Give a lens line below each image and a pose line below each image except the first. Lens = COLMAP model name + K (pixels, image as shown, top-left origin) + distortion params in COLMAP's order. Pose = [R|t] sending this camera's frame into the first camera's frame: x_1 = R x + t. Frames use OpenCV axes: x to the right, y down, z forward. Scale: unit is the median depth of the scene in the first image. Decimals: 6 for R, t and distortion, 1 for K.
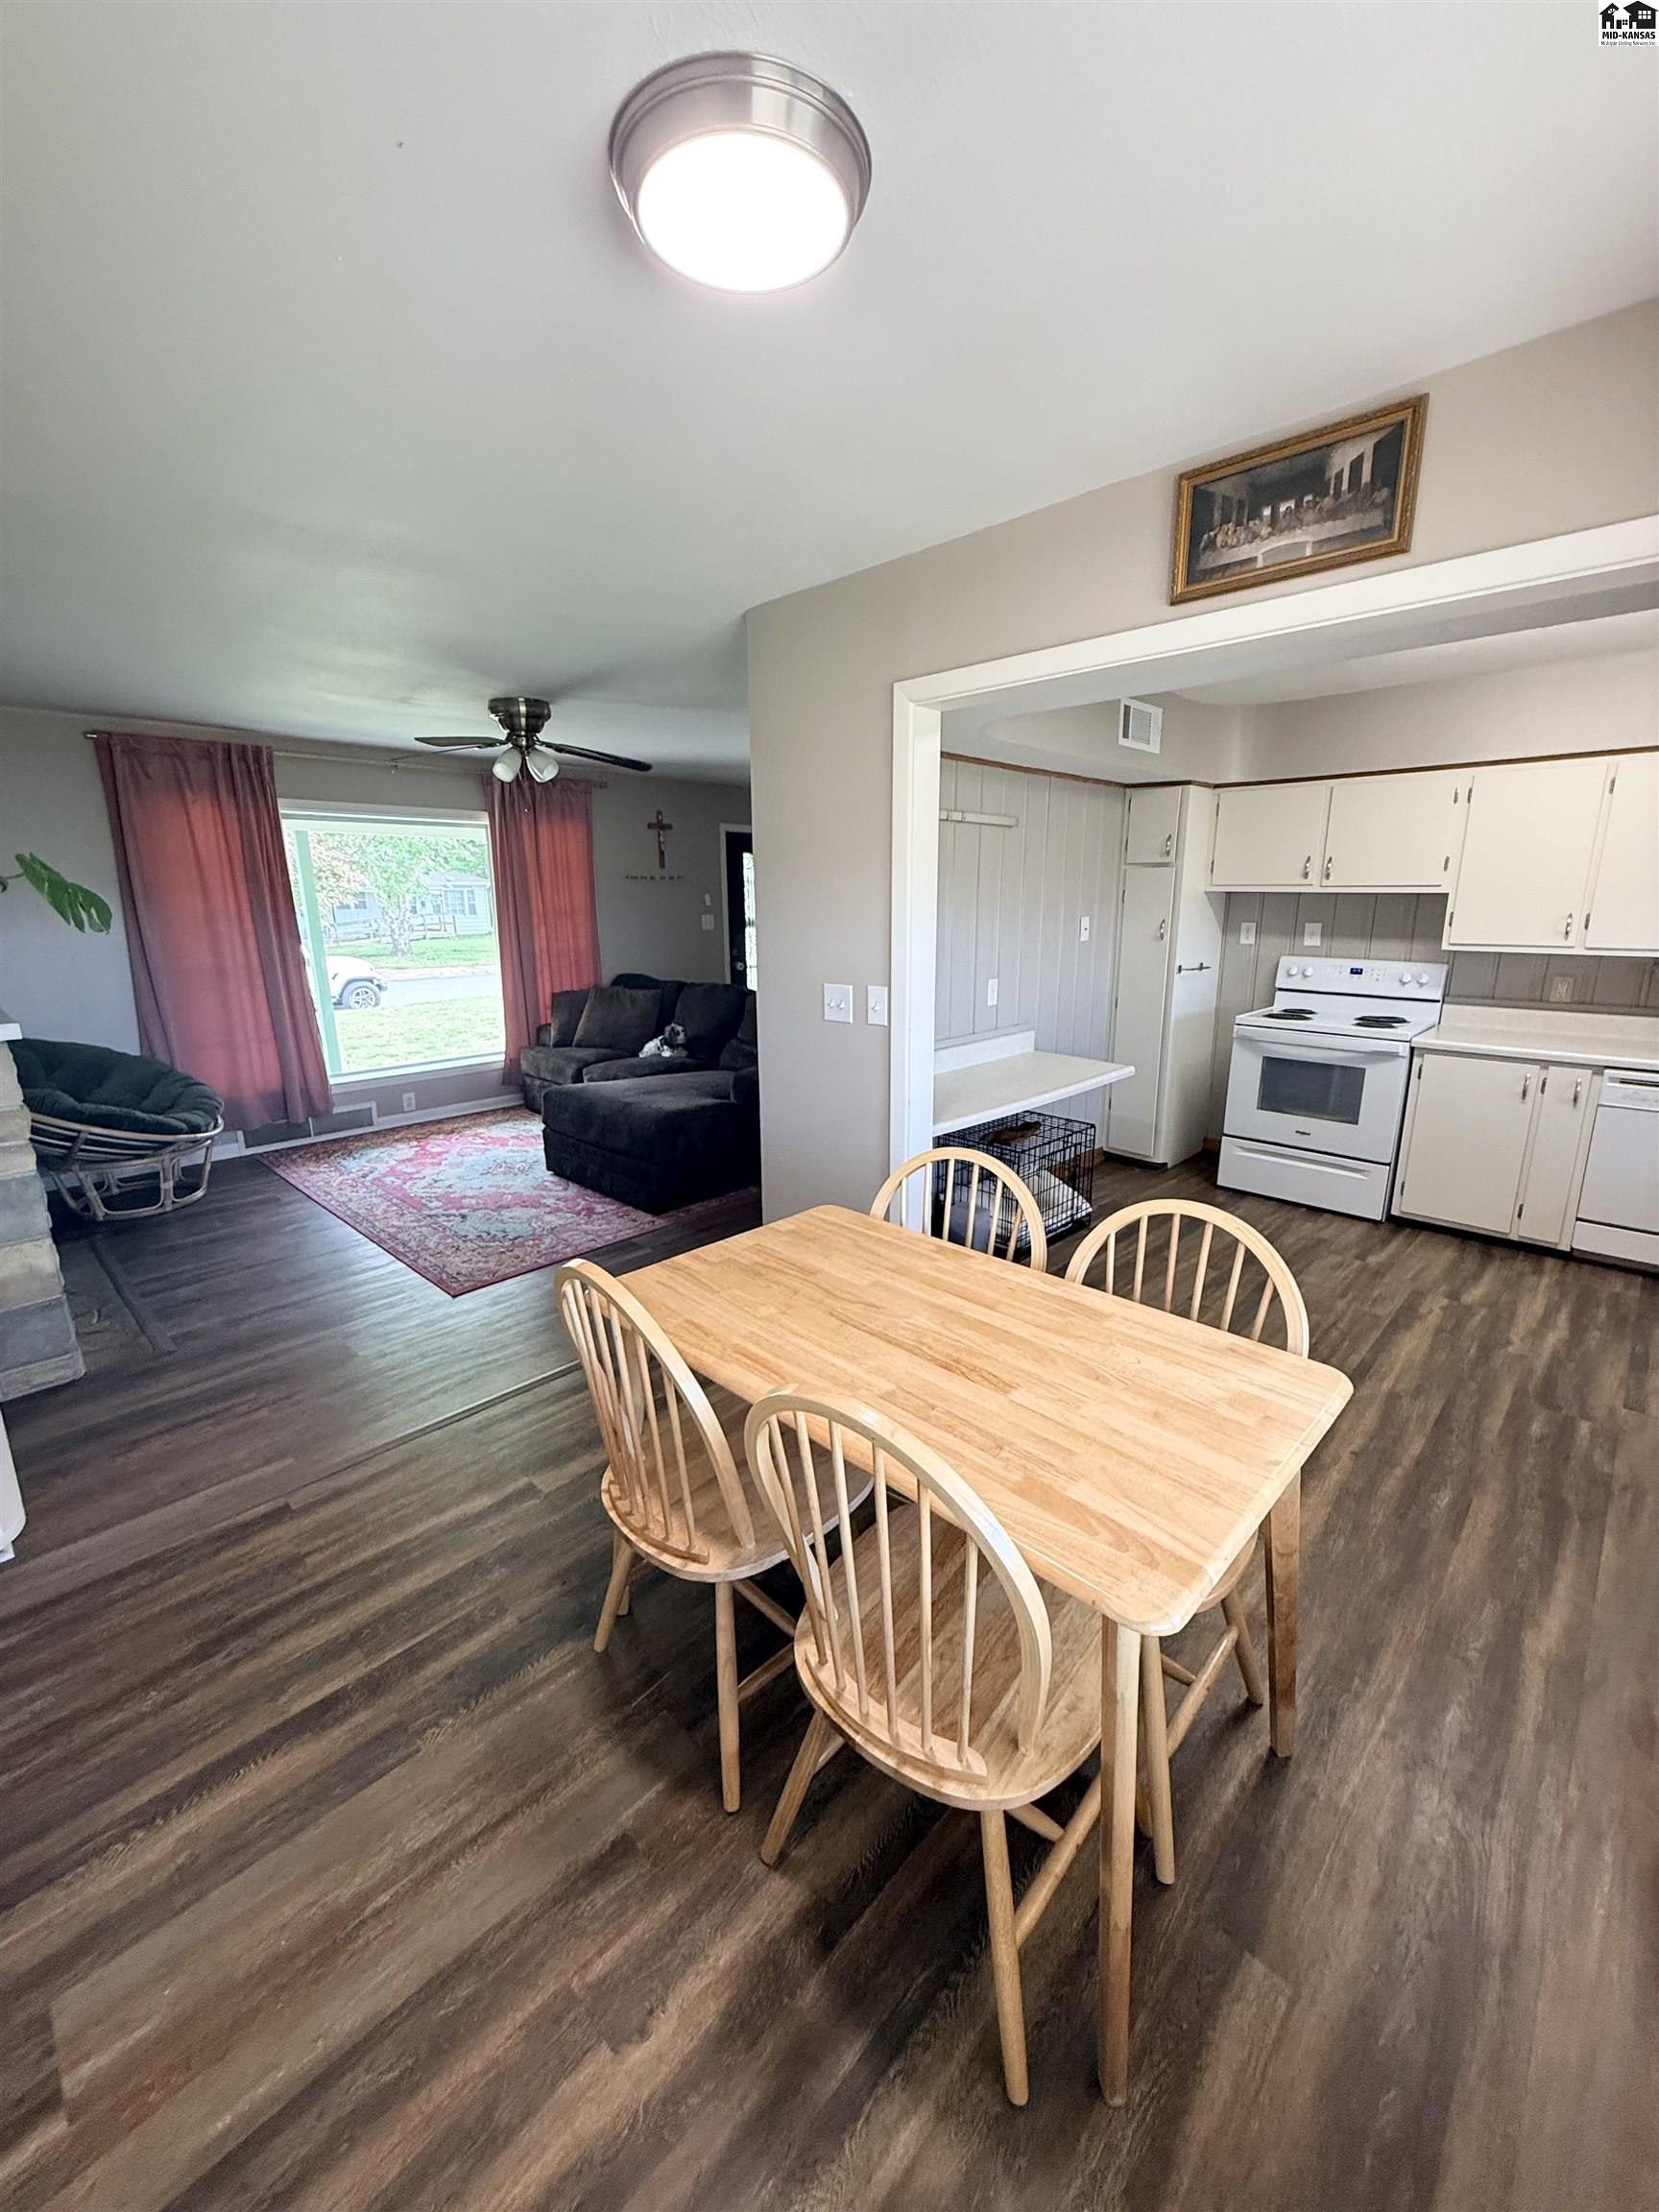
lens RADIAL K [[883.1, 0, 830.5], [0, 883.1, 1111.4], [0, 0, 1]] dist [-0.001160, 0.000022]
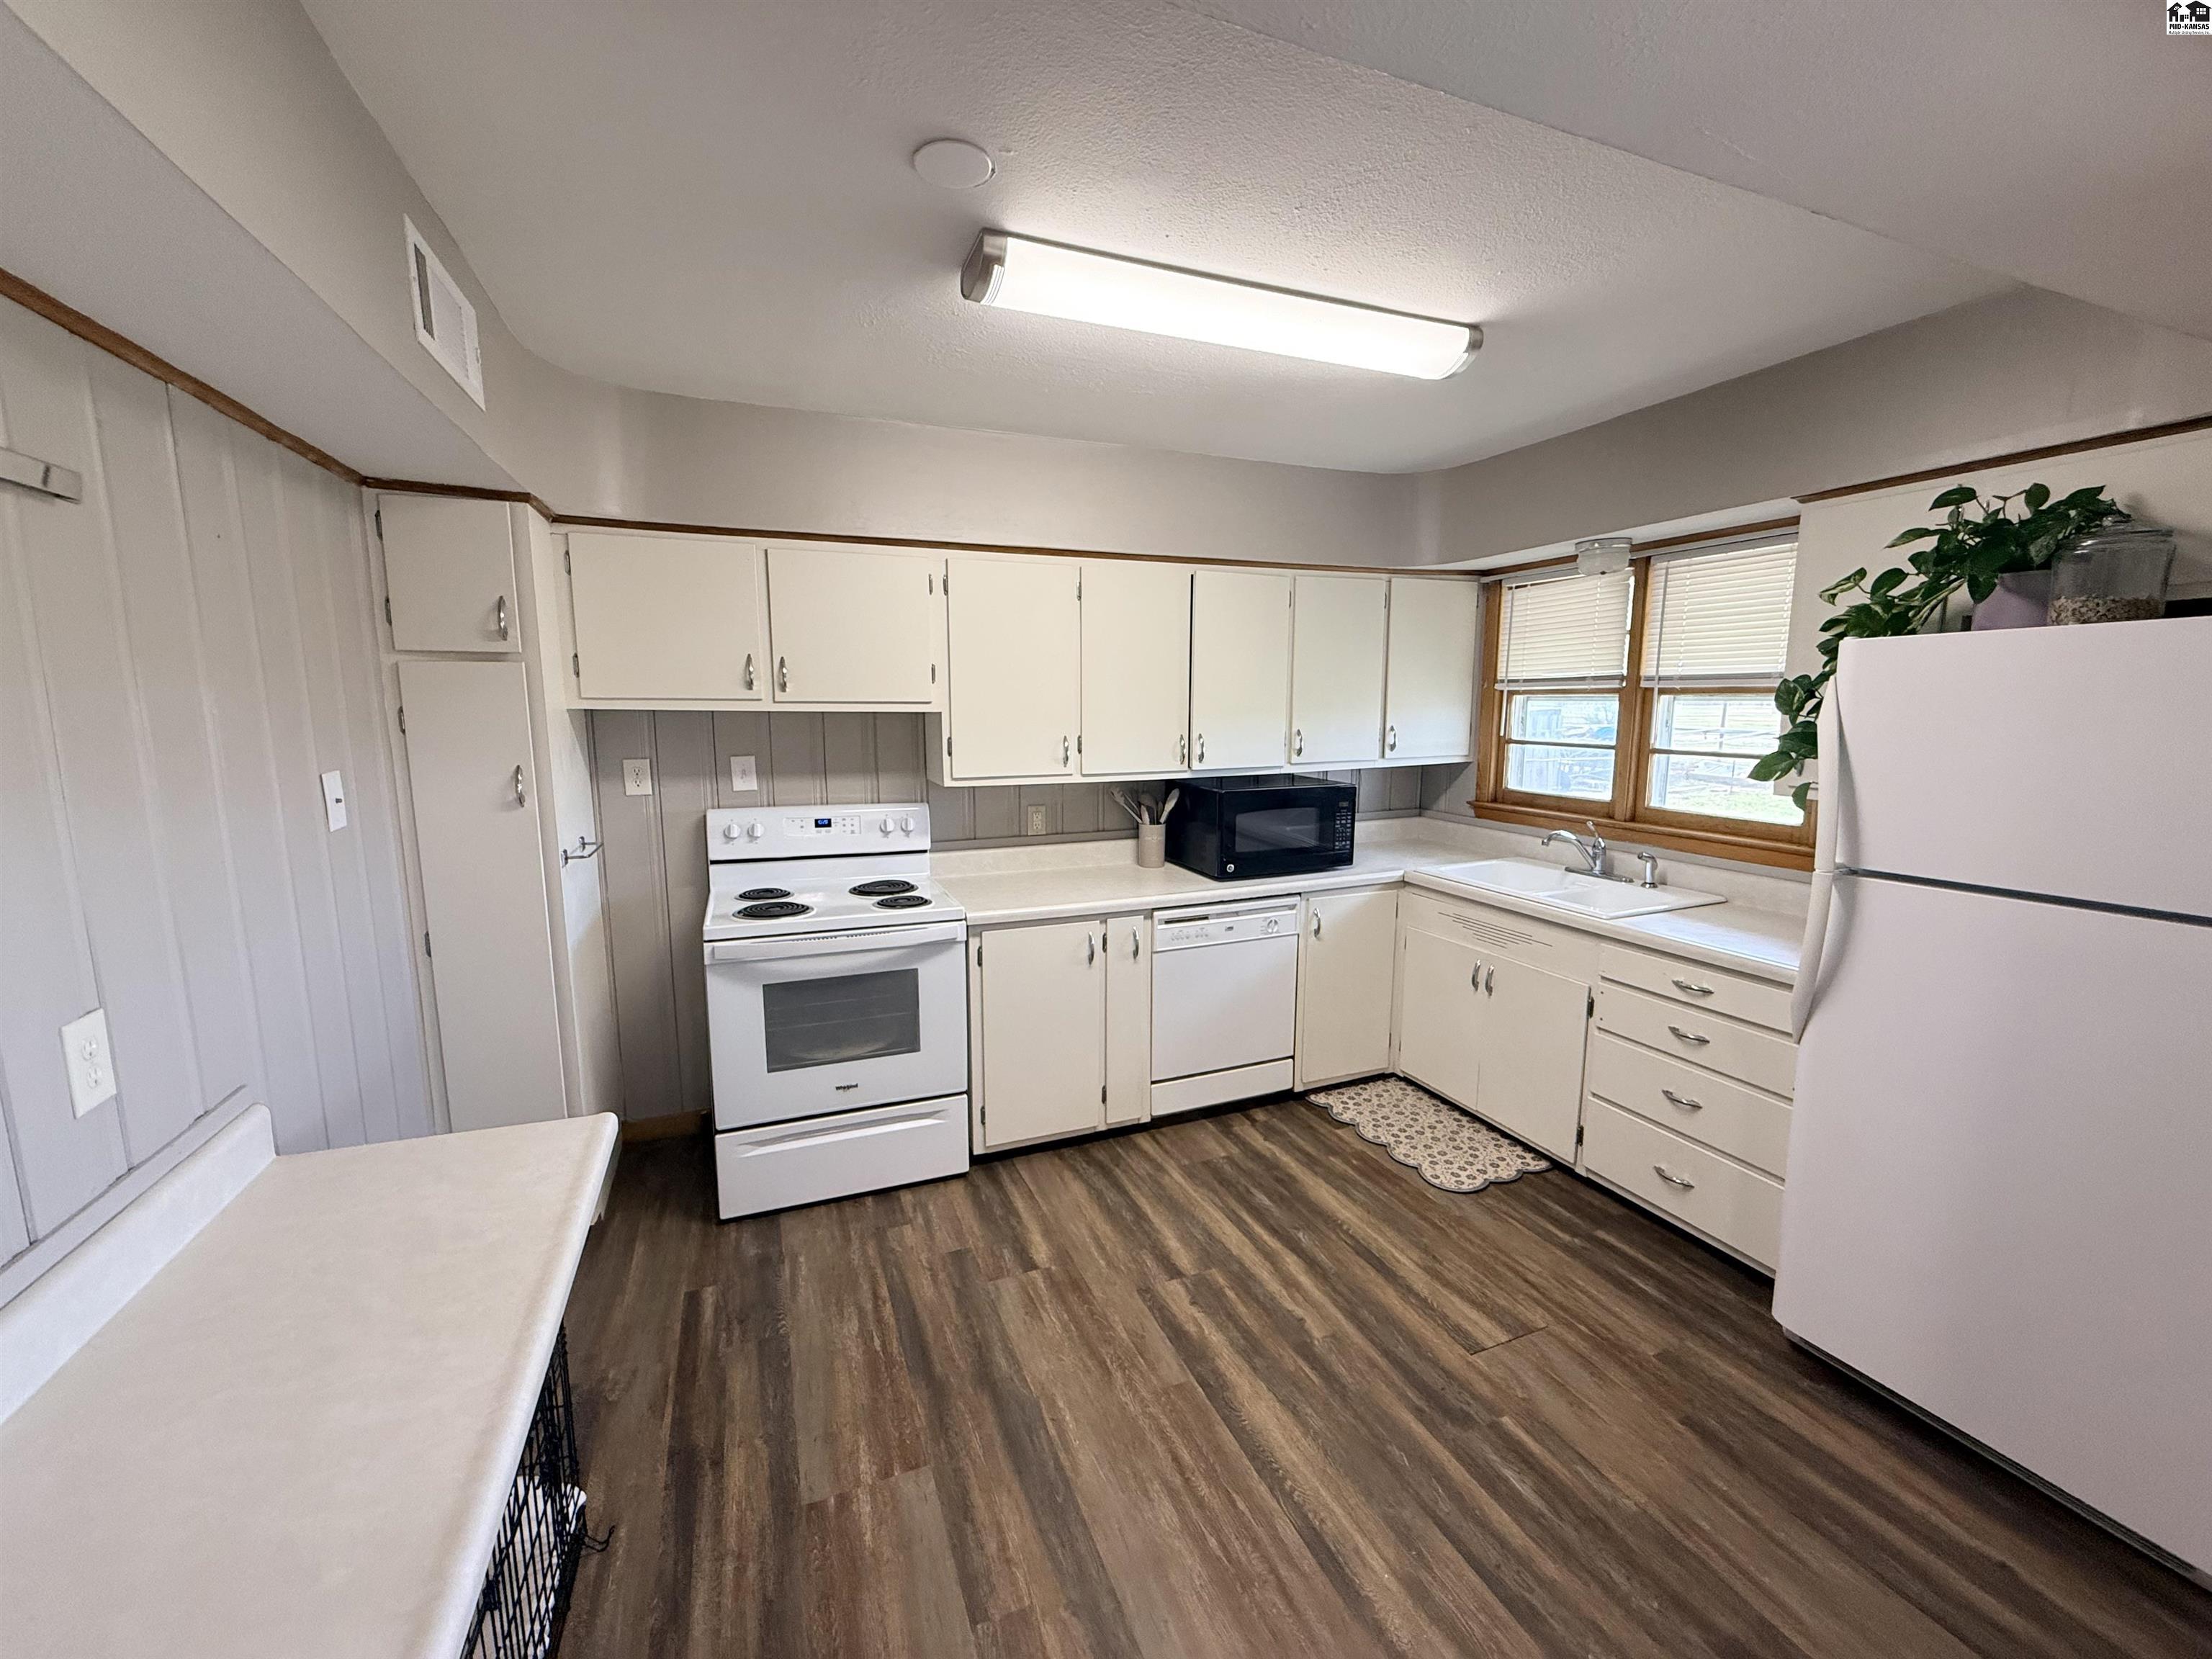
lens RADIAL K [[883.1, 0, 1106.4], [0, 883.1, 831.3], [0, 0, 1]] dist [-0.001160, 0.000022]
pose [[0.408942, -0.126741, 0.903716, 0.067218], [0.213473, 0.976118, 0.040296, -0.142703], [-0.887240, 0.176441, 0.426231, 0.548365]]
